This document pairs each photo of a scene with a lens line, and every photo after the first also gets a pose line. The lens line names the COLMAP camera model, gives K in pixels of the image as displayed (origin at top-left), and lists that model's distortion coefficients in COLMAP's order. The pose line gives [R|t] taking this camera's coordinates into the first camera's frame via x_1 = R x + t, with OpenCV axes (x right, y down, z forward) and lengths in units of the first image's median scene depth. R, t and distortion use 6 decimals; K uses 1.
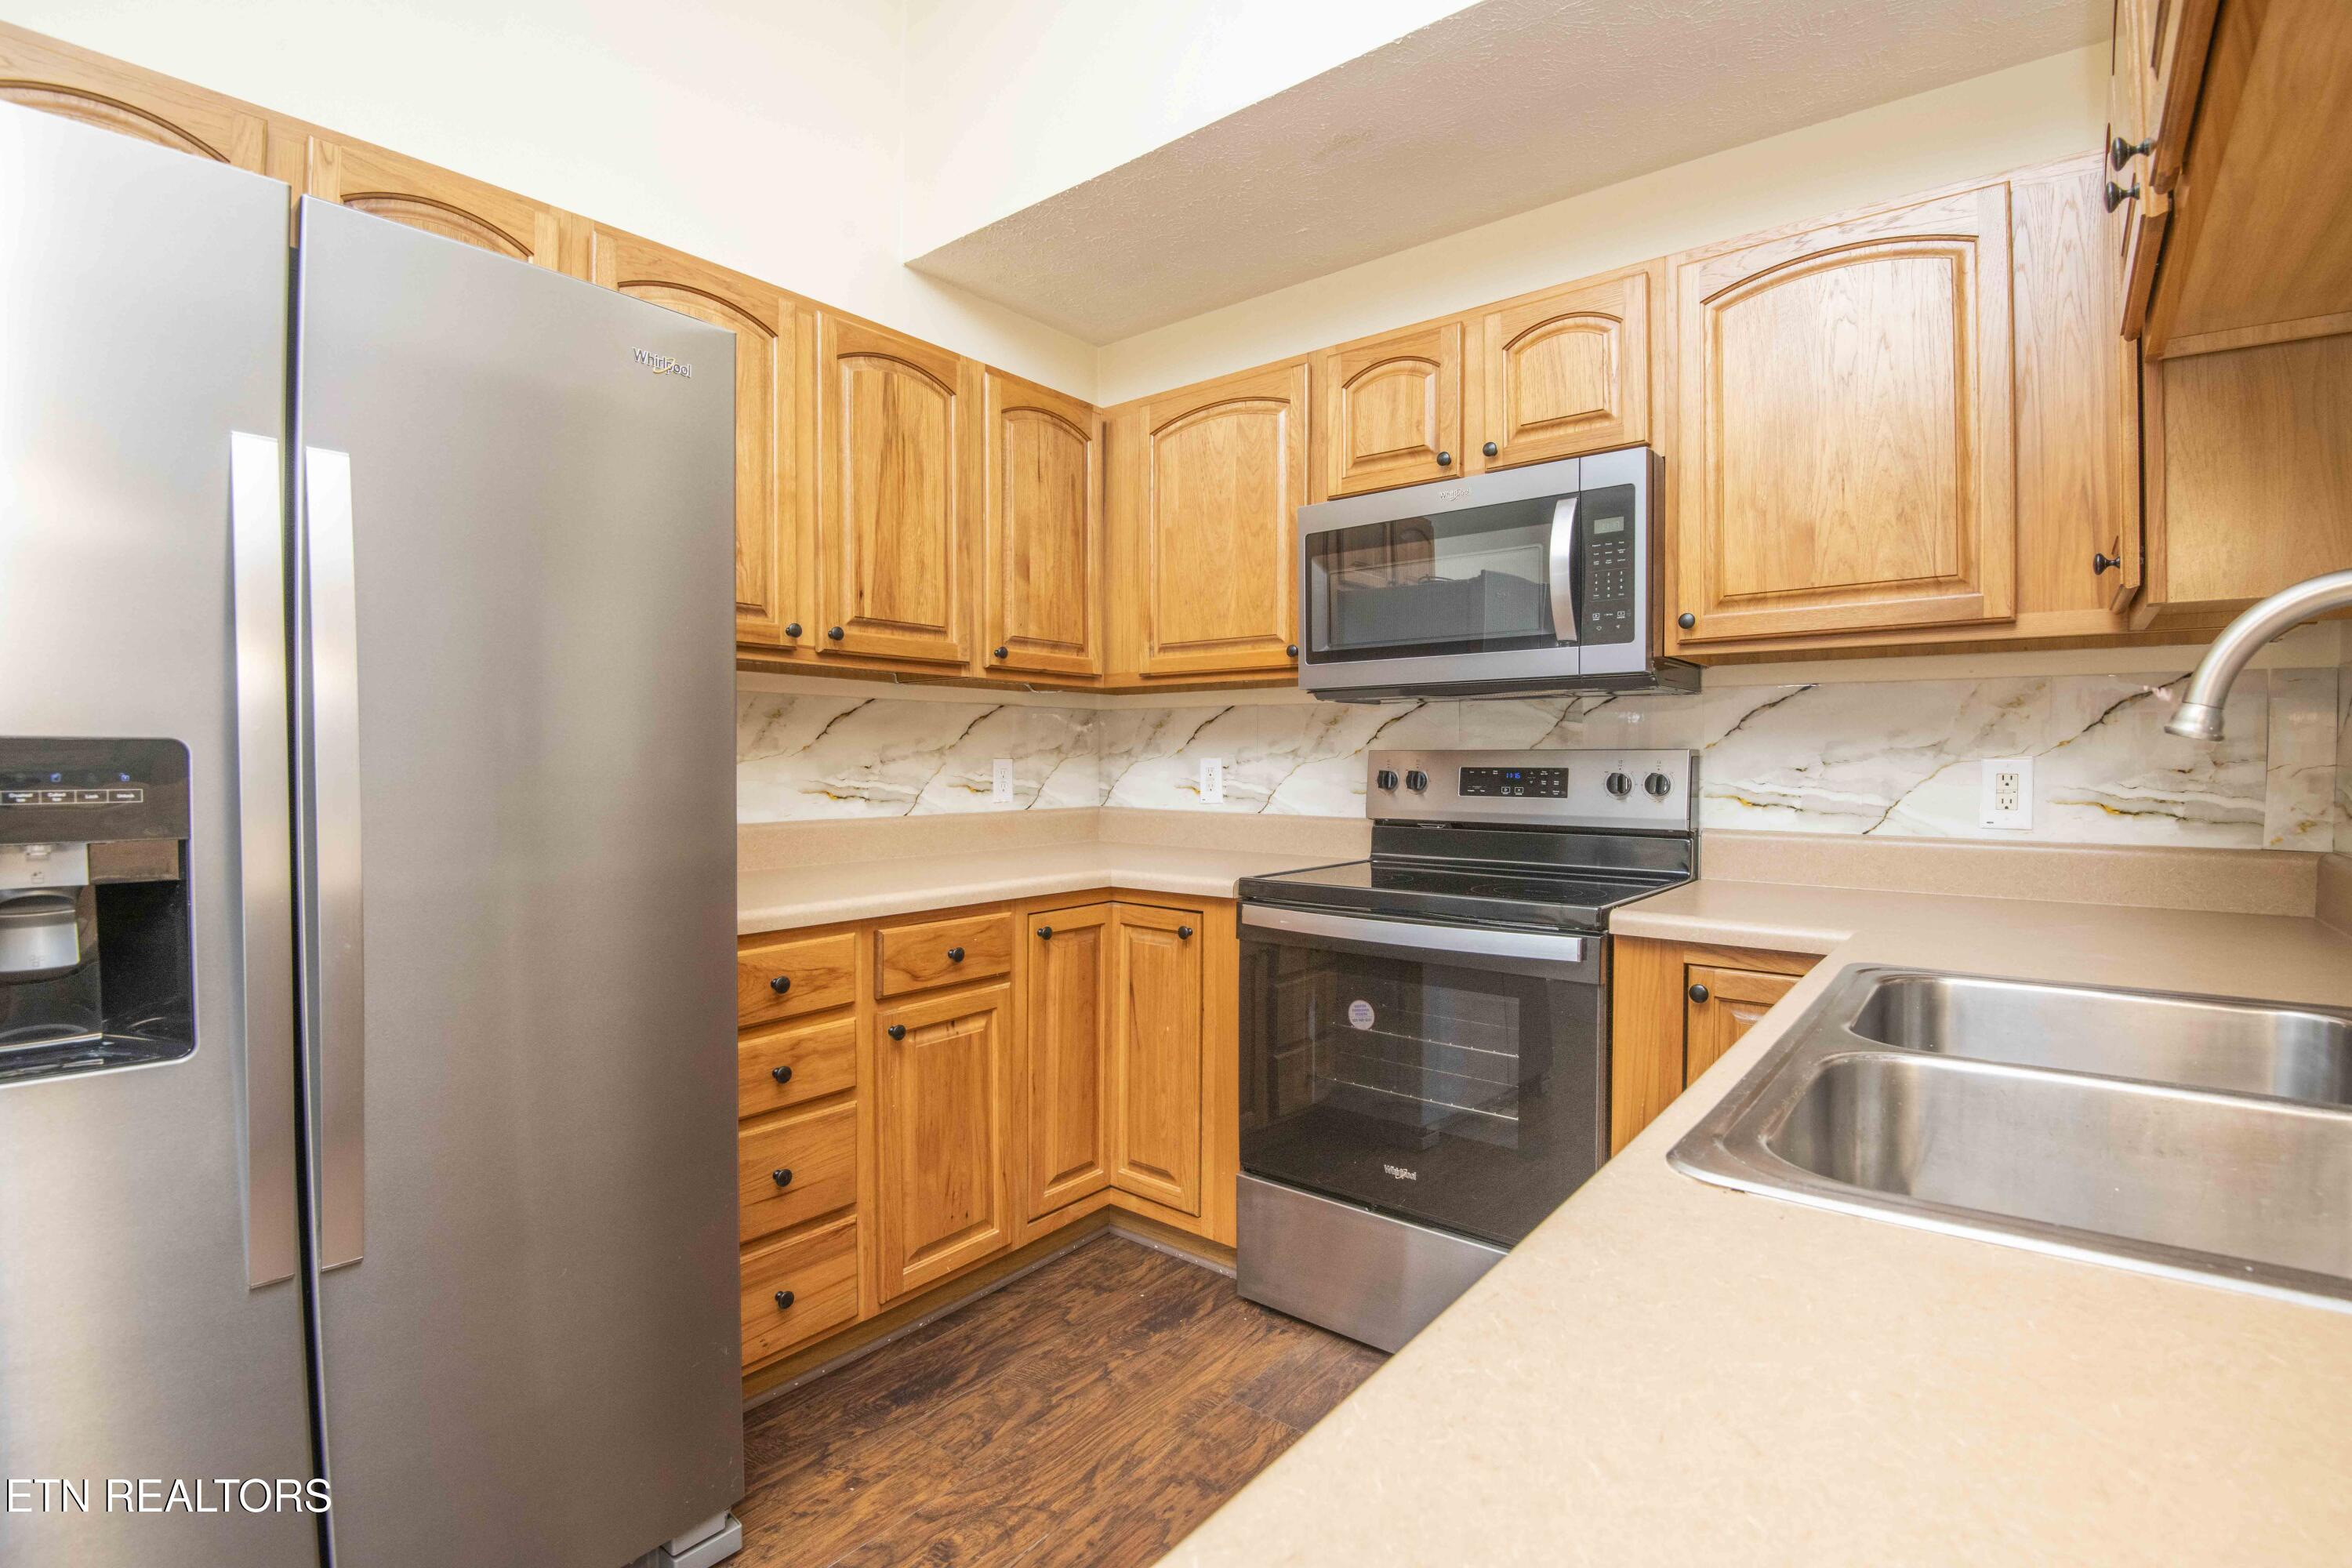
lens RADIAL K [[1084.4, 0, 1187.4], [0, 1084.4, 785.9], [0, 0, 1]] dist [-0.003695, -0.028243]
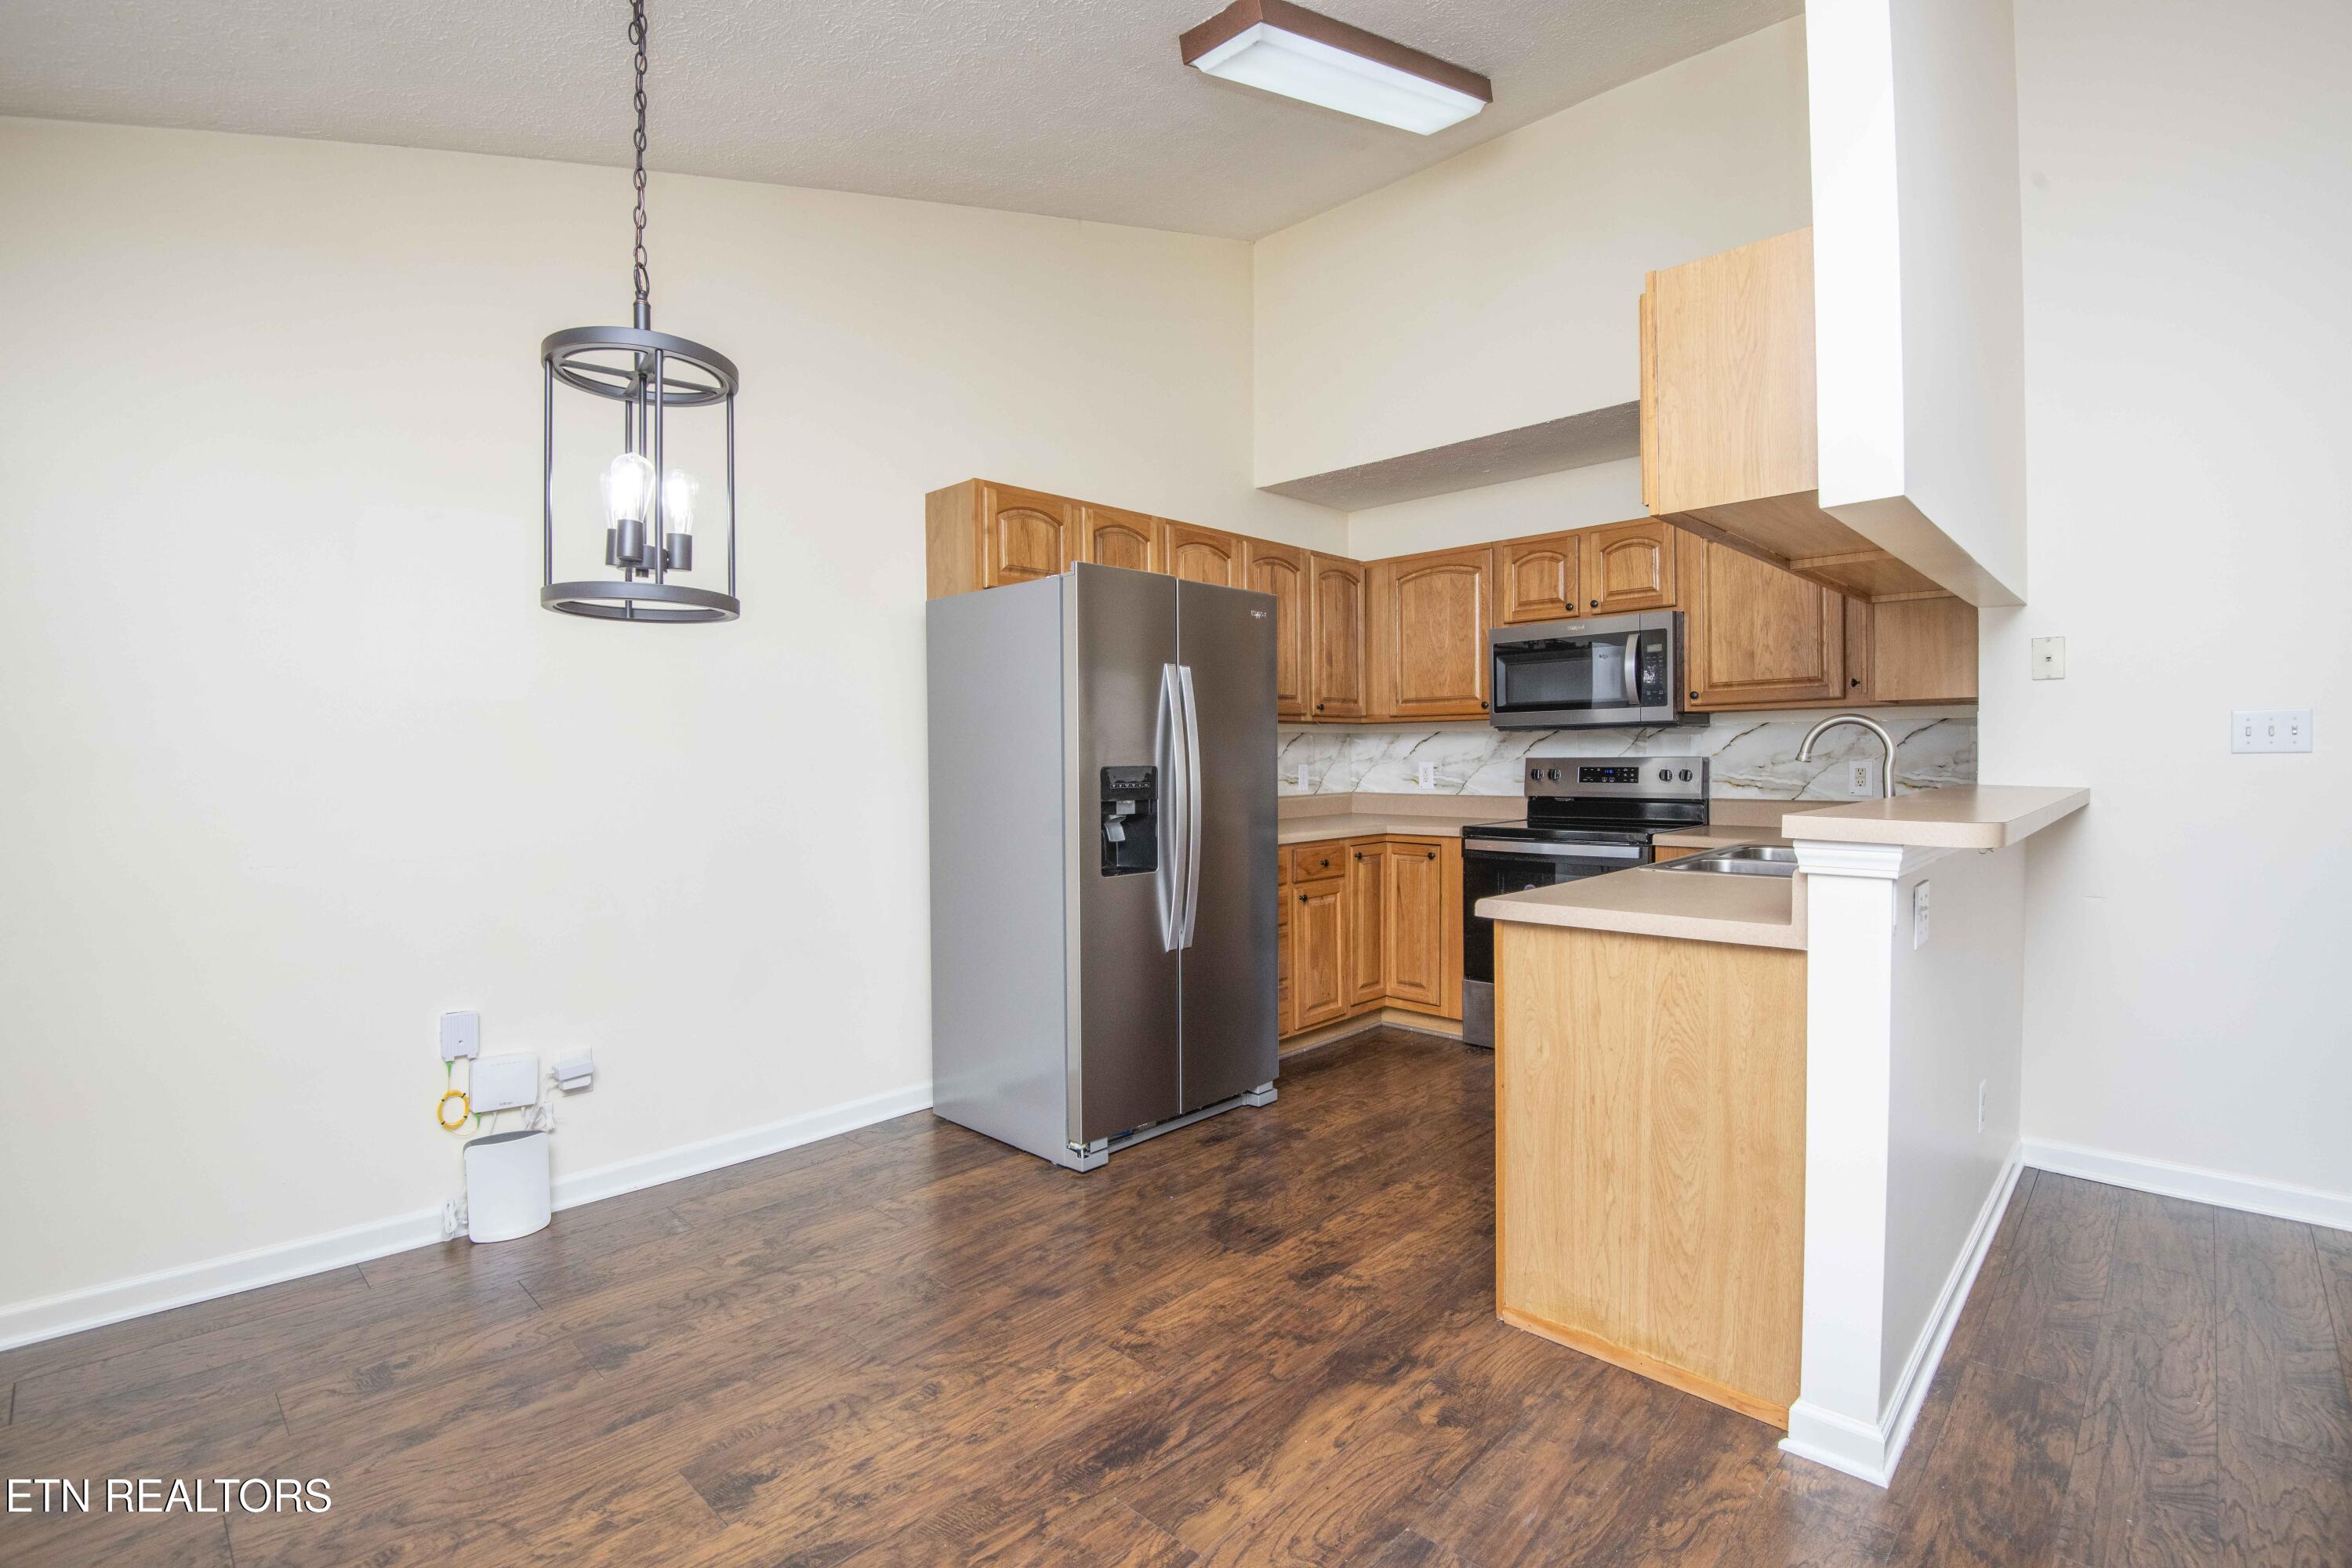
lens RADIAL K [[1086.1, 0, 1186.0], [0, 1086.1, 784.1], [0, 0, 1]] dist [-0.002981, -0.024453]
pose [[0.995748, -0.009232, -0.091650, -0.259412], [0.009458, 0.999953, 0.002036, 0.001569], [0.091627, -0.002895, 0.995789, -0.952652]]
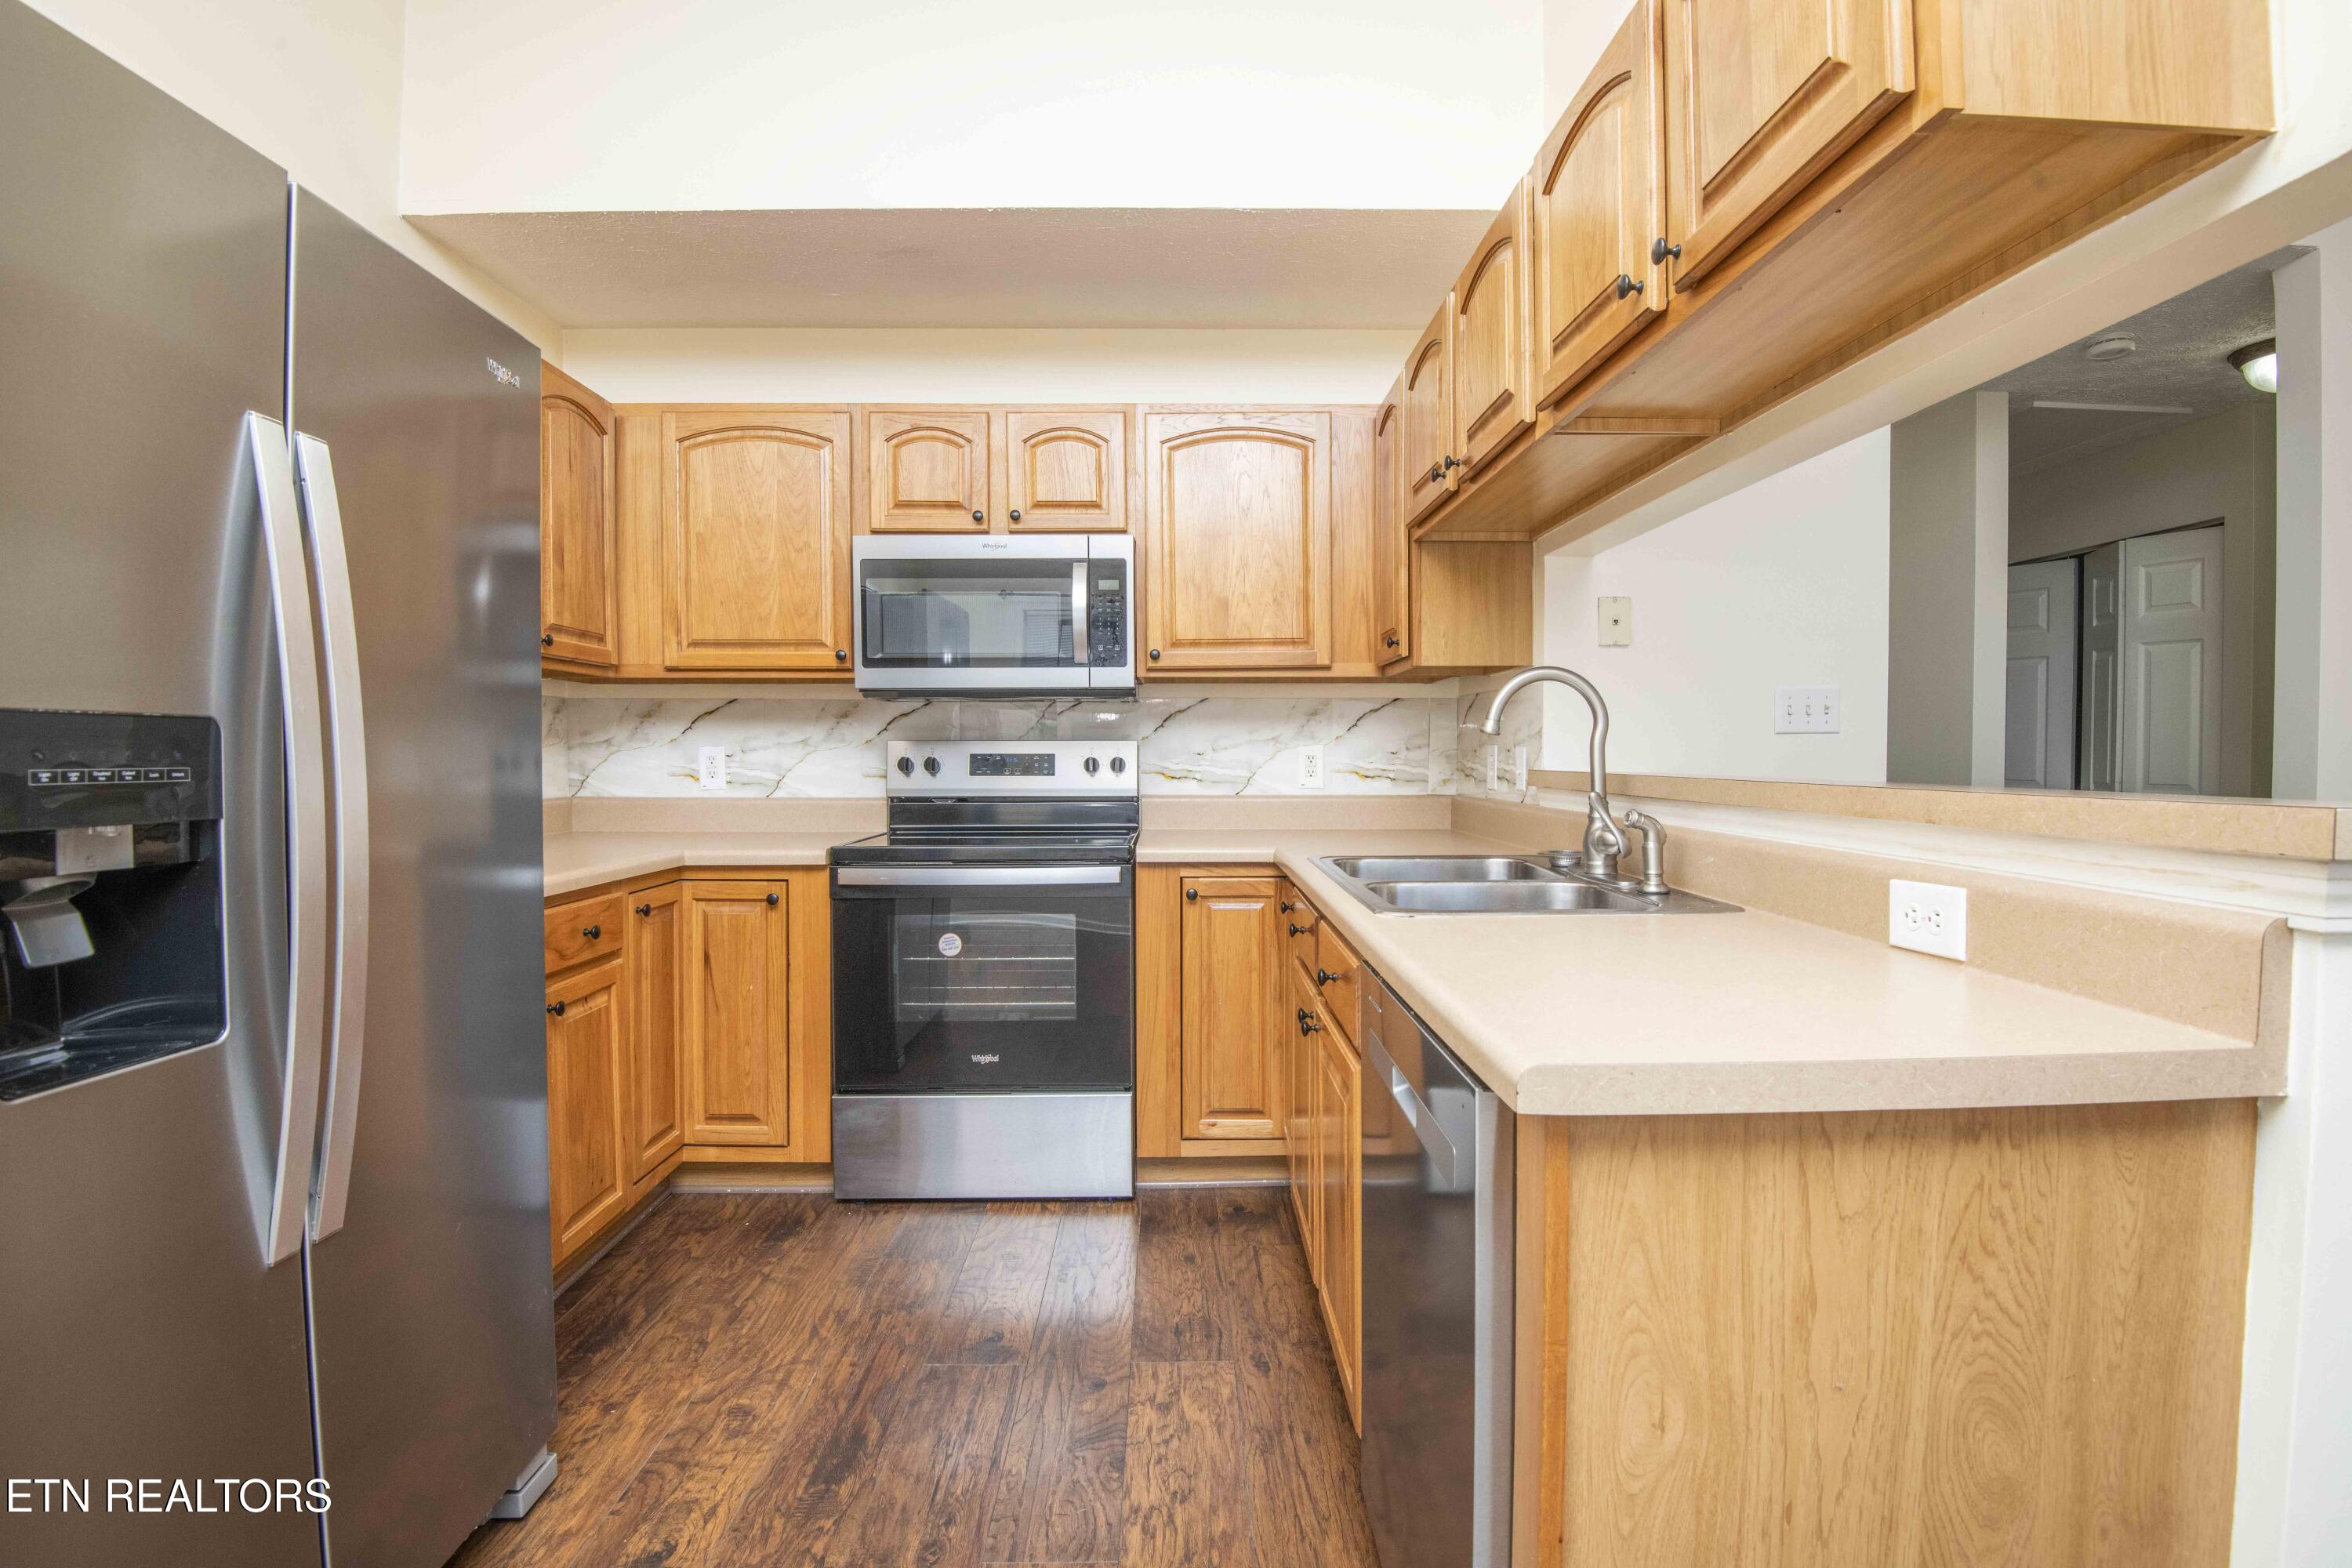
lens RADIAL K [[1086.1, 0, 1186.0], [0, 1086.1, 784.1], [0, 0, 1]] dist [-0.002981, -0.024453]
pose [[0.769302, -0.019833, 0.638577, -0.399143], [0.017809, 0.999795, 0.009597, 0.011625], [-0.638637, 0.003989, 0.769498, -0.157166]]
